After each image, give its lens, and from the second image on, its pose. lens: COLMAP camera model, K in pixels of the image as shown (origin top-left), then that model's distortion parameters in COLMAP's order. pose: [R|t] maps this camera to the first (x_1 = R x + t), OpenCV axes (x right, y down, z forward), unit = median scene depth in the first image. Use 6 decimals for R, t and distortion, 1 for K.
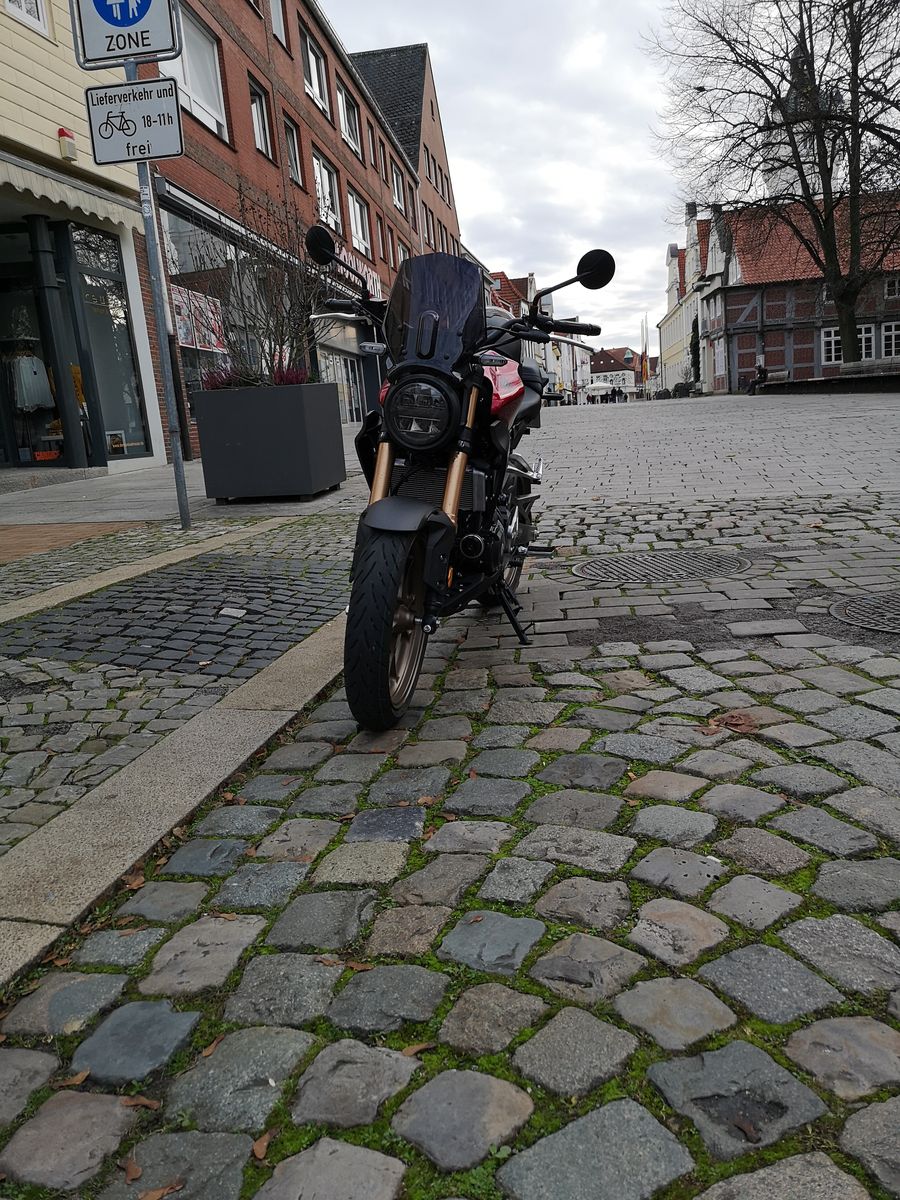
lens RADIAL K [[930.5, 0, 450.0], [0, 930.5, 600.0], [0, 0, 1]] dist [0.075137, -0.095849]
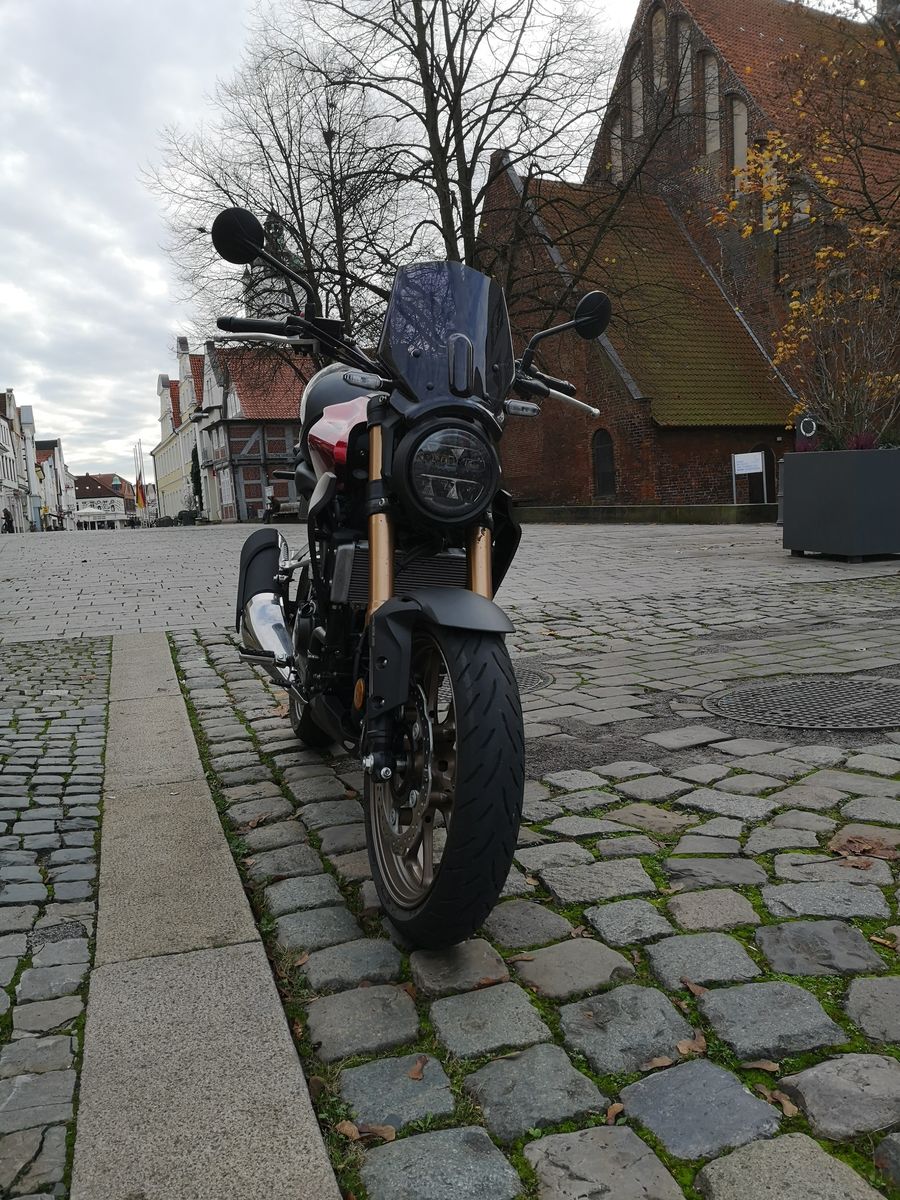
lens RADIAL K [[952.1, 0, 450.0], [0, 952.1, 600.0], [0, 0, 1]] dist [0.045101, -0.116417]
pose [[0.861358, -0.019993, 0.507605, -0.327862], [0.089861, 0.989464, -0.113514, -0.017505], [-0.499987, 0.143390, 0.854080, 0.326575]]
